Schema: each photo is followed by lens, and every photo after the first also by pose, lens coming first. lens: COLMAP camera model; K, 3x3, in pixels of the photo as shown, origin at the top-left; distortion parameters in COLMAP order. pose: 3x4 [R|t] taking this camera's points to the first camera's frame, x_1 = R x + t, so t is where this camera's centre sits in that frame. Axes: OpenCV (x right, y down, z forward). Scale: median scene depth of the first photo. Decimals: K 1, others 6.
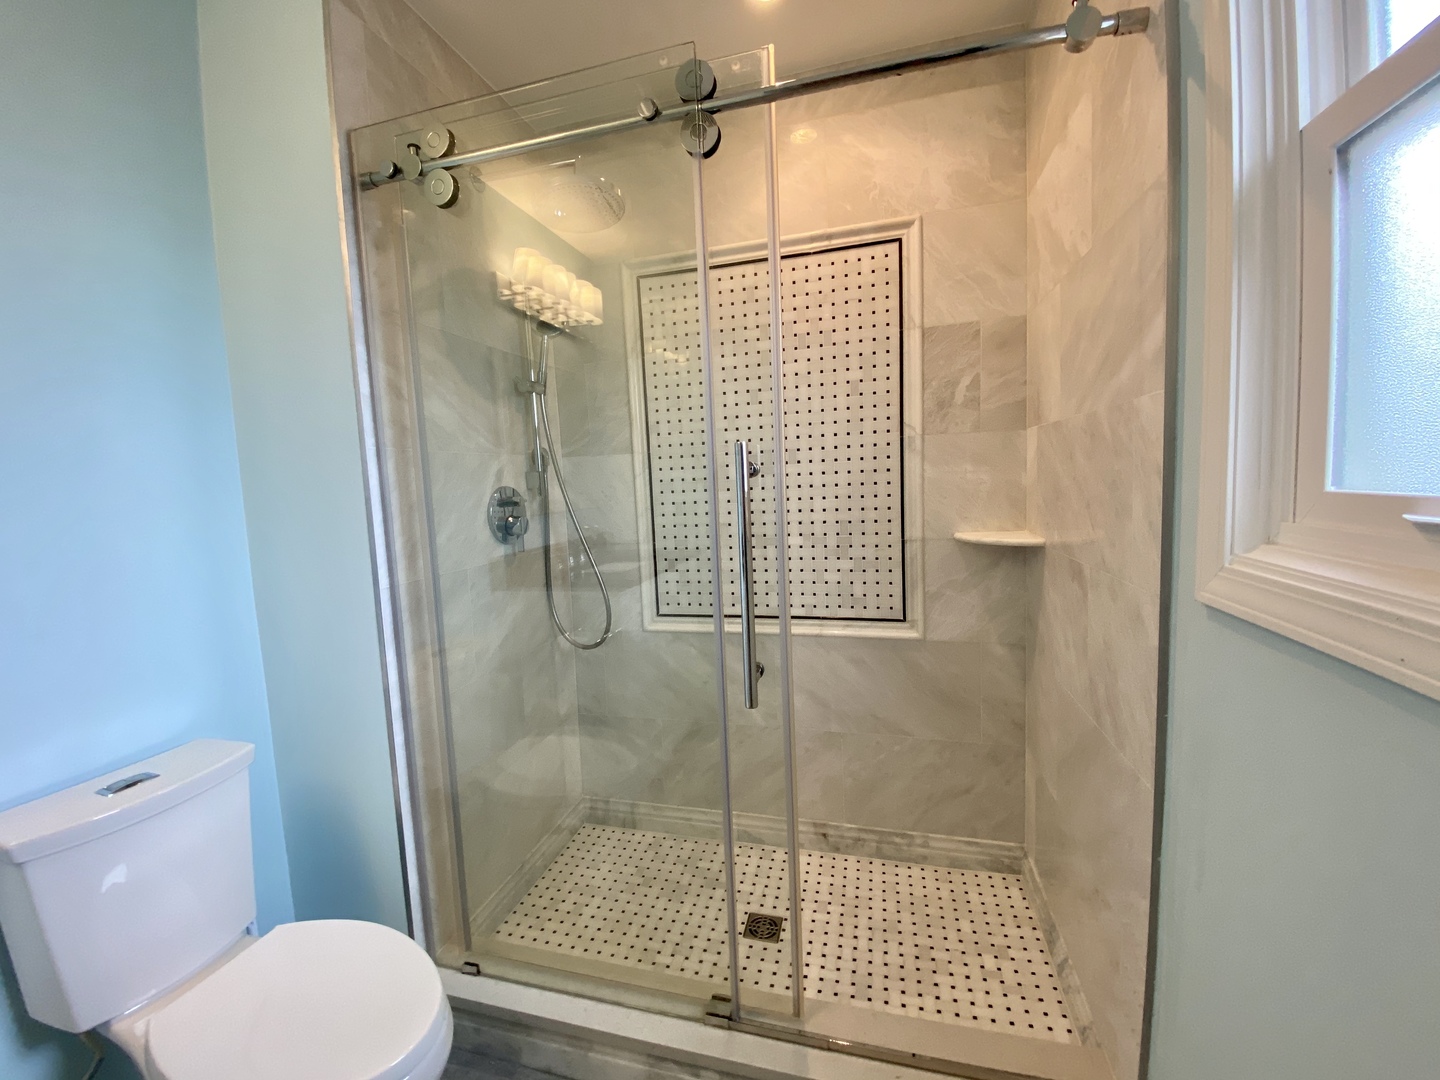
lens RADIAL K [[585.7, 0, 720.6], [0, 585.7, 528.0], [0, 0, 1]] dist [-0.001088, -0.008958]
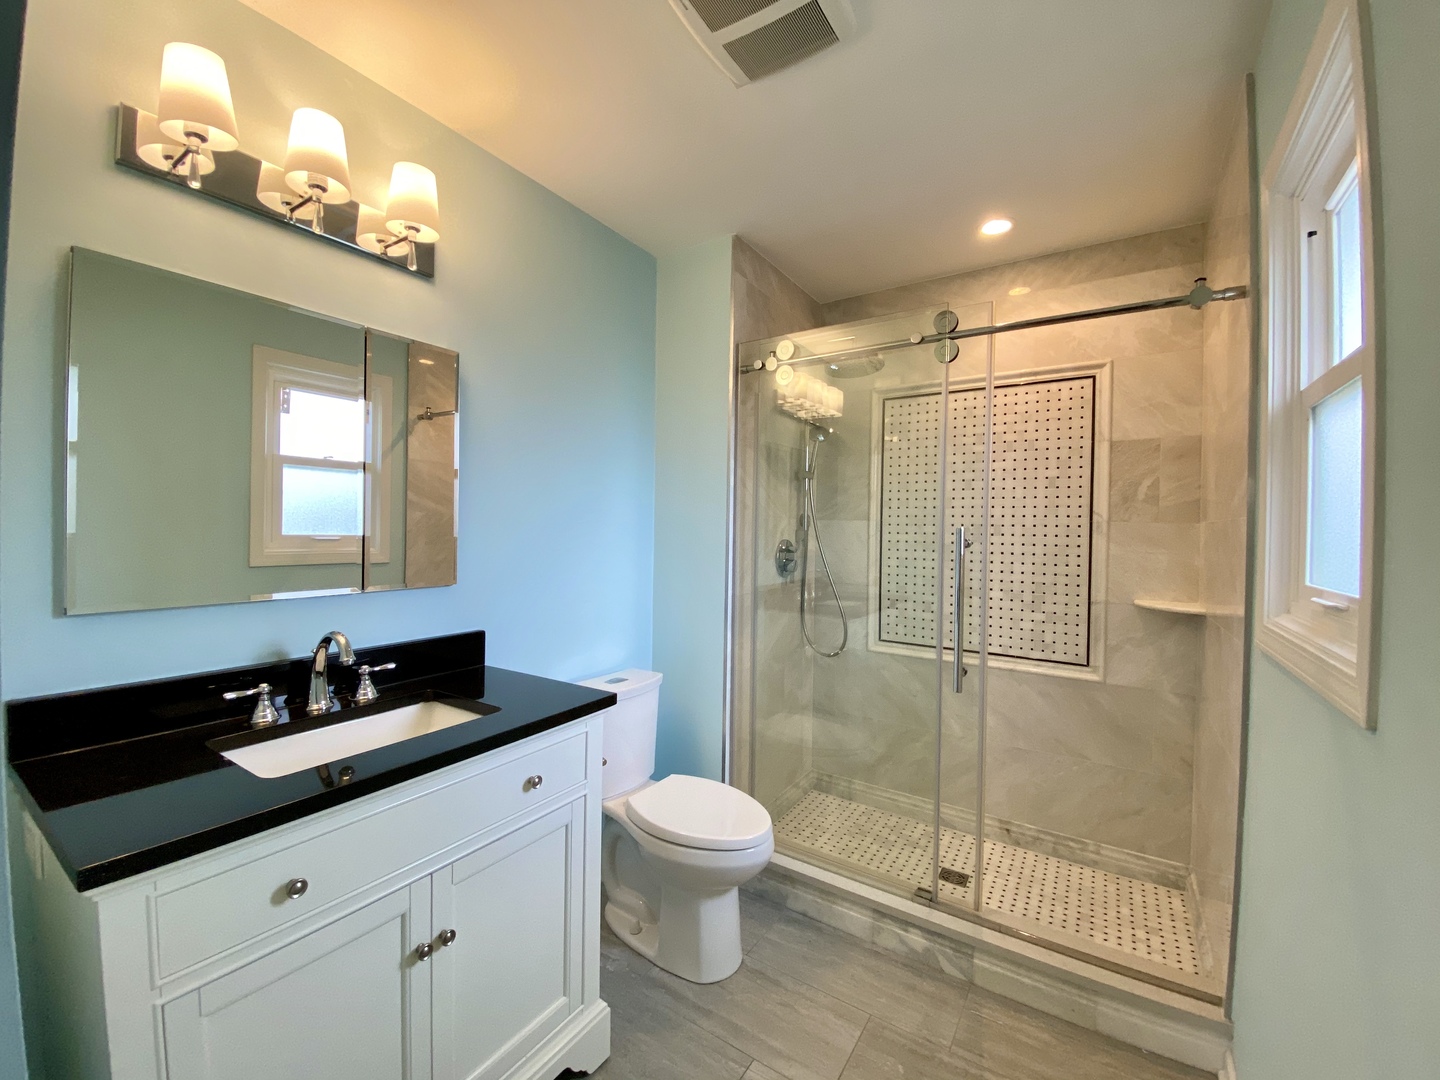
lens RADIAL K [[585.7, 0, 710.1], [0, 585.7, 531.4], [0, 0, 1]] dist [-0.001088, -0.008958]
pose [[0.942254, 0.060716, -0.329350, -0.055625], [-0.084051, 0.994826, -0.057066, 0.010367], [0.324181, 0.081453, 0.942482, -0.479974]]
